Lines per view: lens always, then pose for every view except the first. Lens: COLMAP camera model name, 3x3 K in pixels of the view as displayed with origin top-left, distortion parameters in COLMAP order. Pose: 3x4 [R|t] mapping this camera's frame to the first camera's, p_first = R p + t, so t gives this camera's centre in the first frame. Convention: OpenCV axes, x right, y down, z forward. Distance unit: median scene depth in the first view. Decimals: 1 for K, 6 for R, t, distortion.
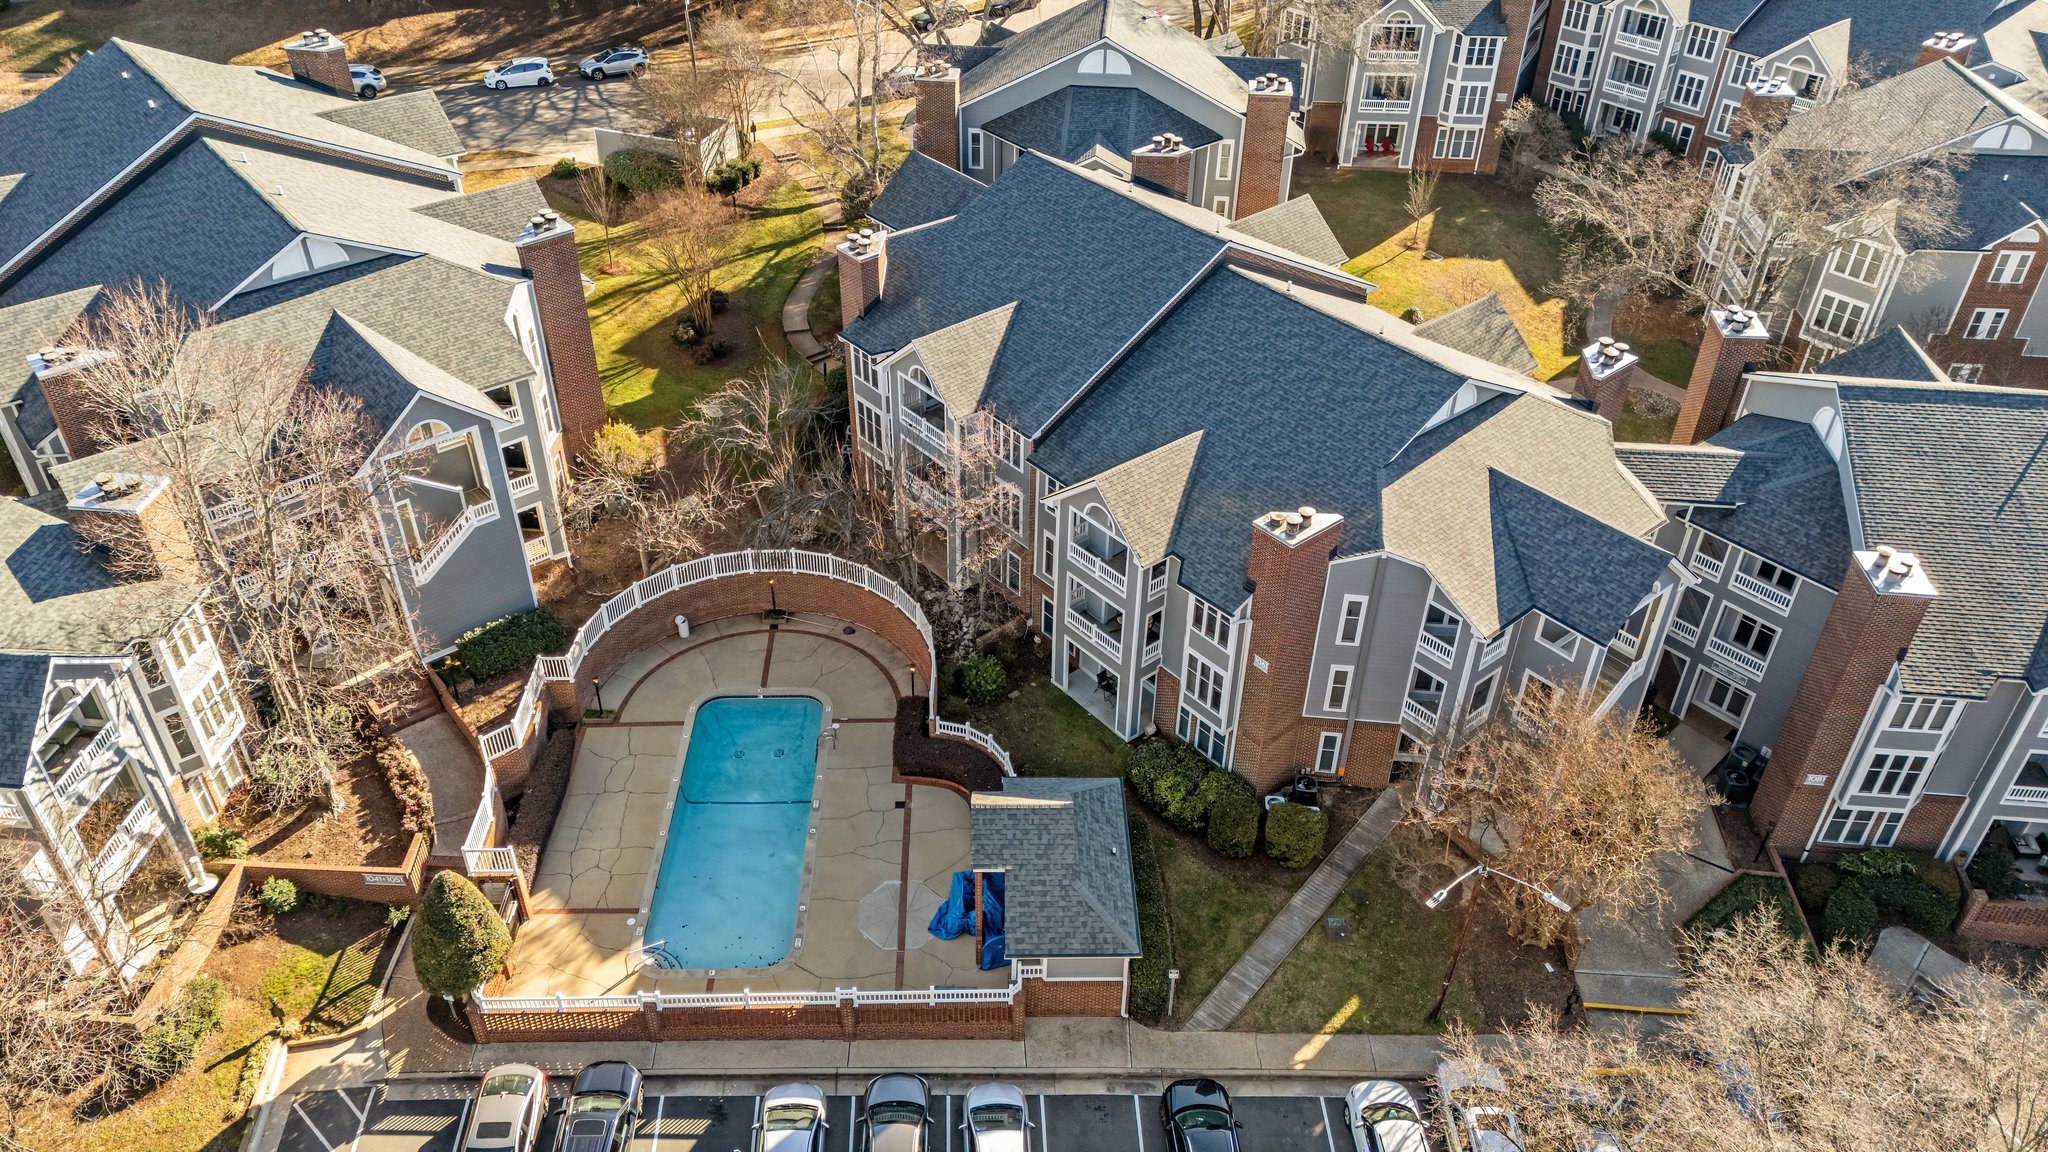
lens RADIAL K [[1497.5, 0, 1017.9], [0, 1497.5, 570.9], [0, 0, 1]] dist [0.098394, -0.106020]
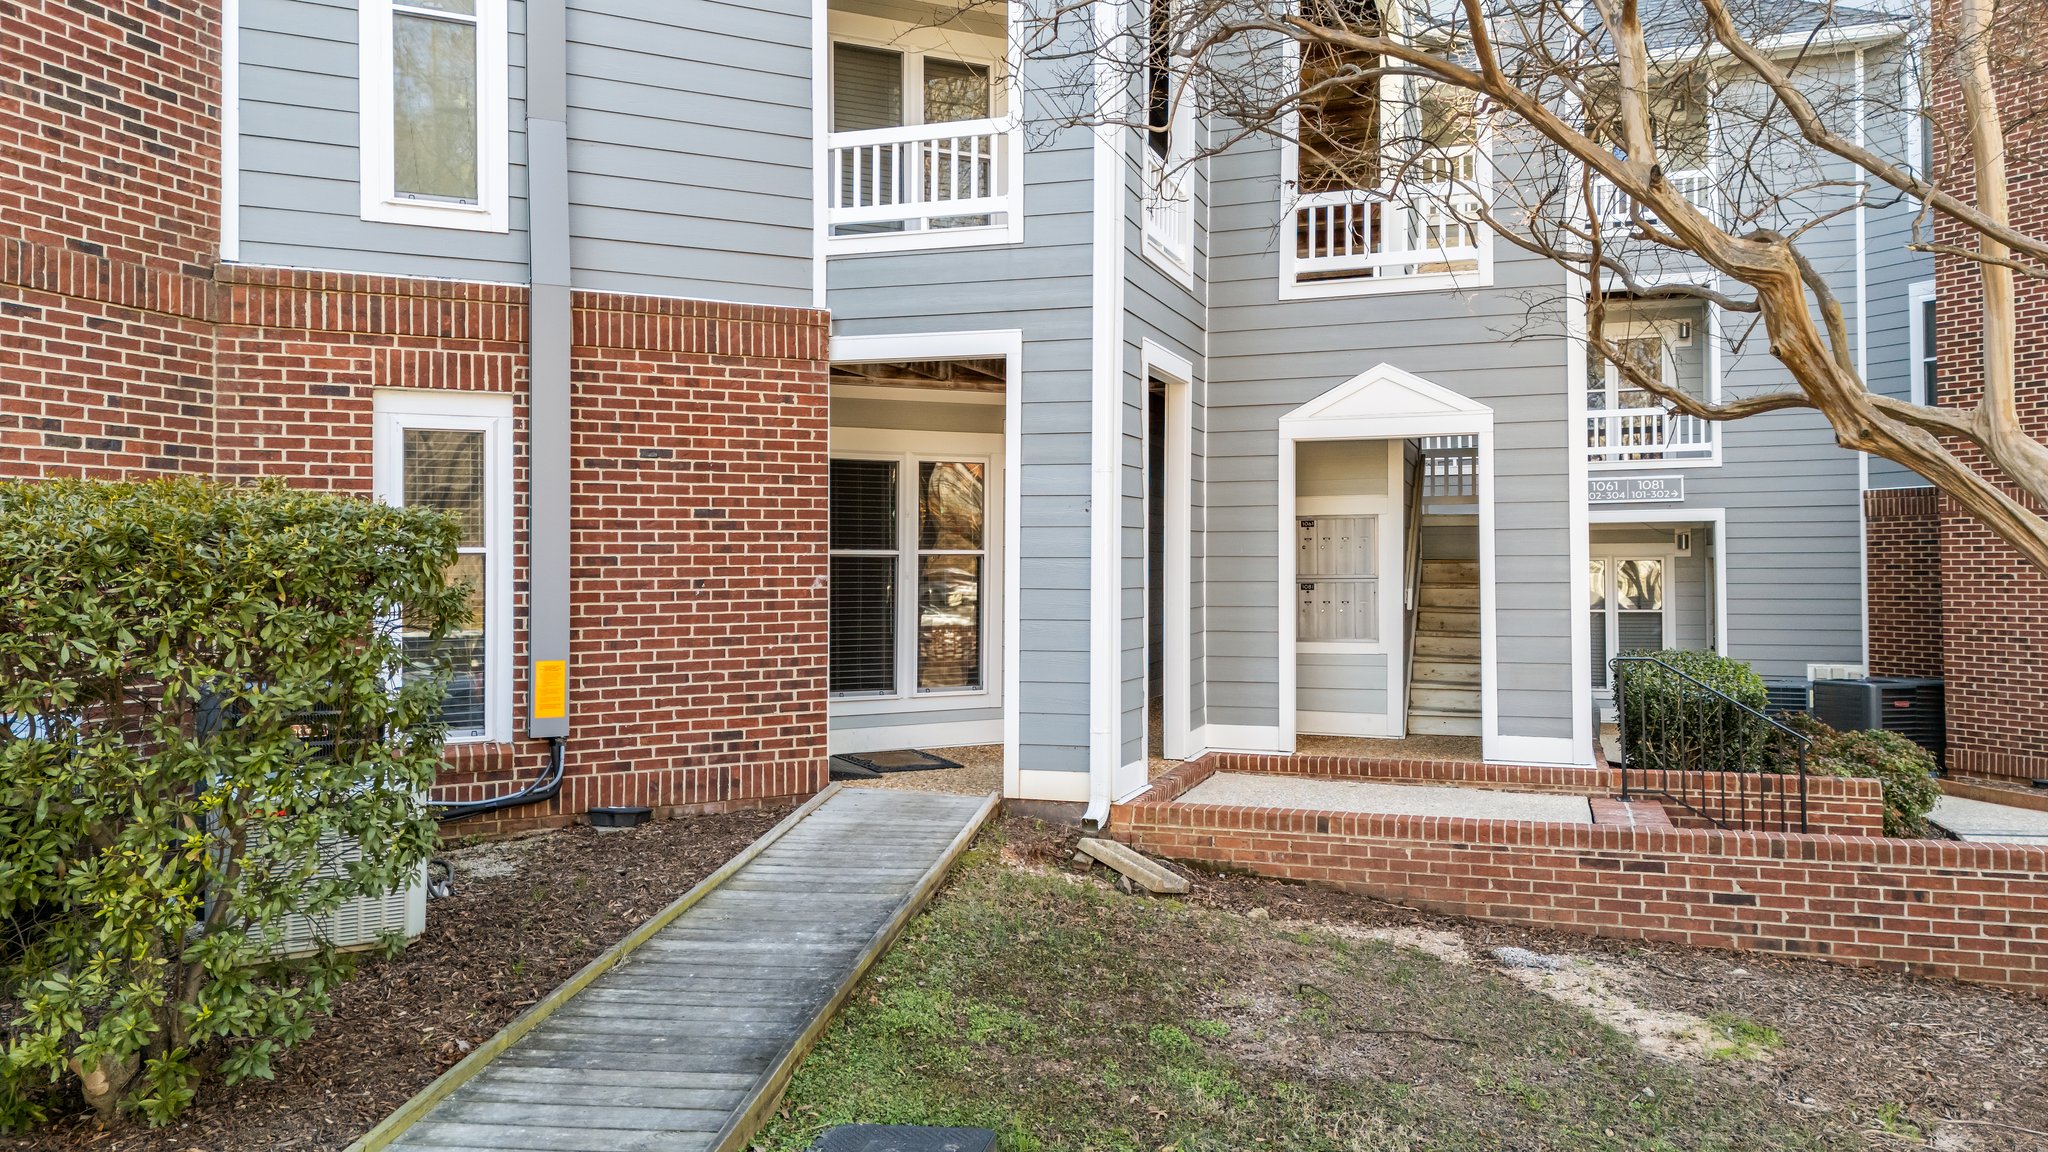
lens RADIAL K [[1551.2, 0, 1033.6], [0, 1551.2, 528.9], [0, 0, 1]] dist [0.074489, -0.065725]
pose [[0.853593, -0.003973, 0.520925, 0.171591], [0.324285, 0.786651, -0.525376, 0.222418], [-0.407699, 0.617385, 0.672768, 0.853296]]
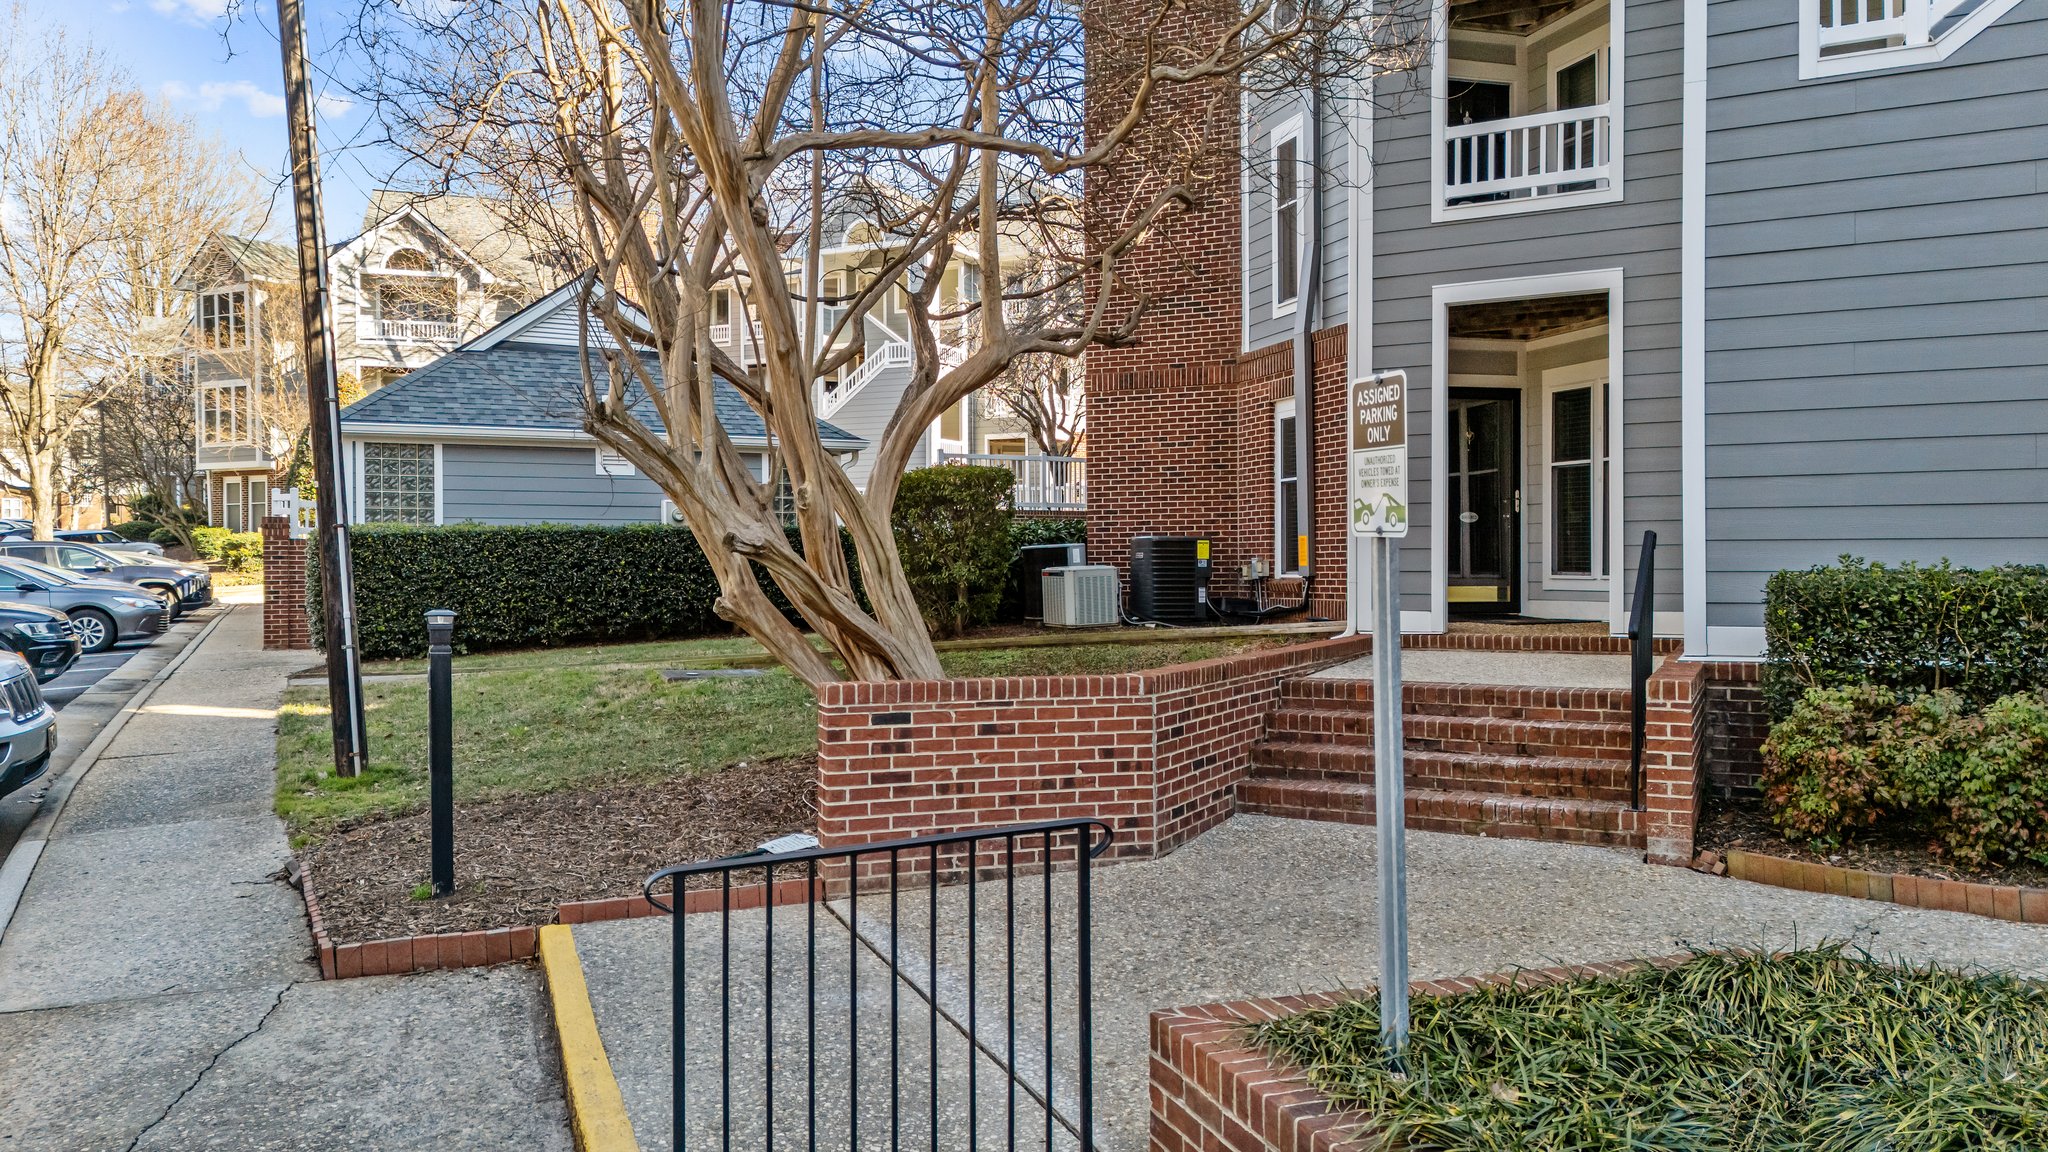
lens RADIAL K [[1497.5, 0, 1017.9], [0, 1497.5, 570.9], [0, 0, 1]] dist [0.098394, -0.106020]
pose [[0.387418, -0.008957, -0.921861, 0.453459], [-0.544172, 0.804947, -0.236513, 0.227343], [0.744167, 0.593280, 0.306977, 0.872794]]
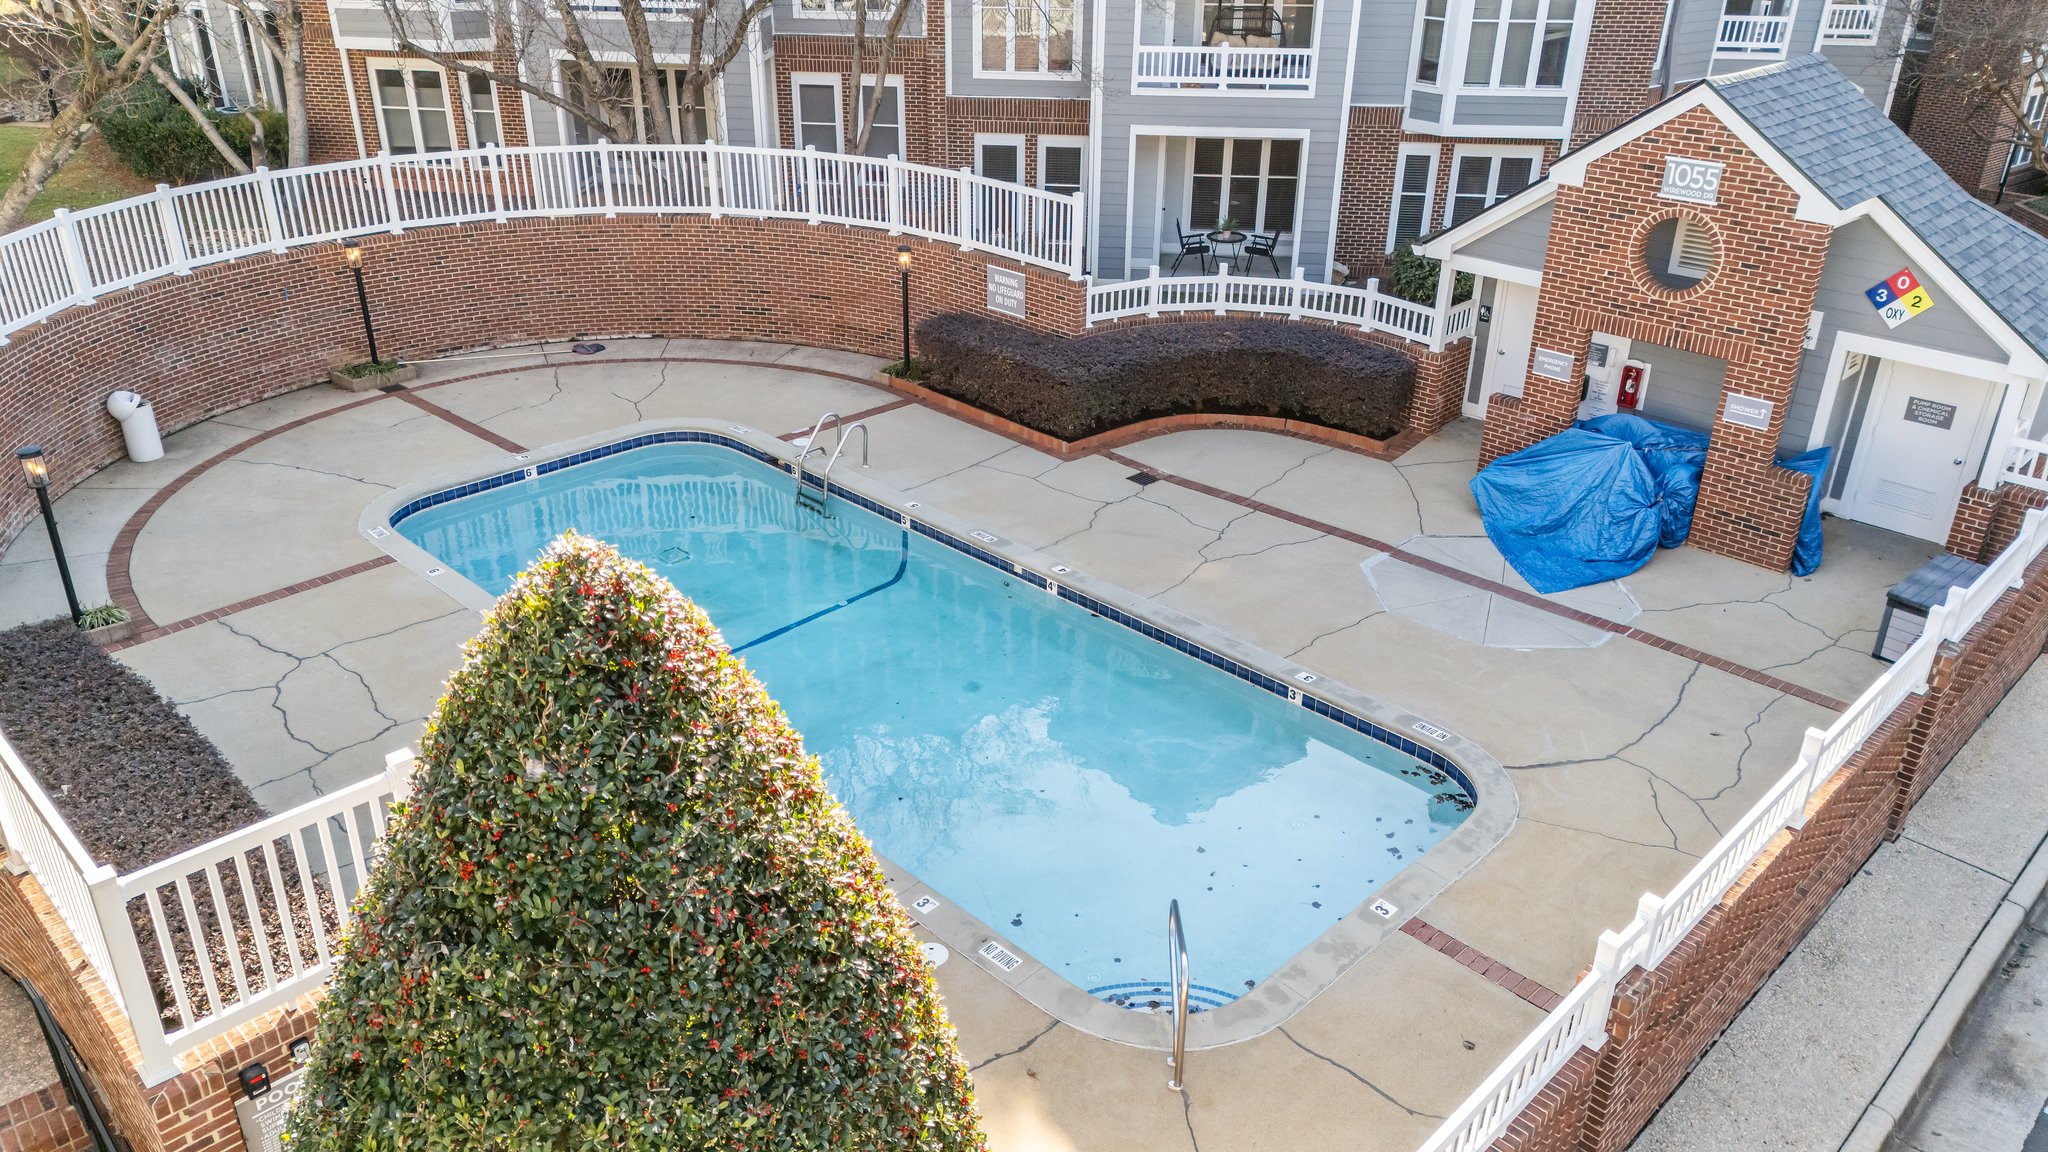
lens RADIAL K [[1497.5, 0, 1017.9], [0, 1497.5, 570.9], [0, 0, 1]] dist [0.098394, -0.106020]
pose [[0.722321, -0.307271, 0.619546, -0.337856], [0.412902, 0.910283, -0.029932, 0.173935], [-0.554765, 0.277433, 0.784390, 0.723670]]
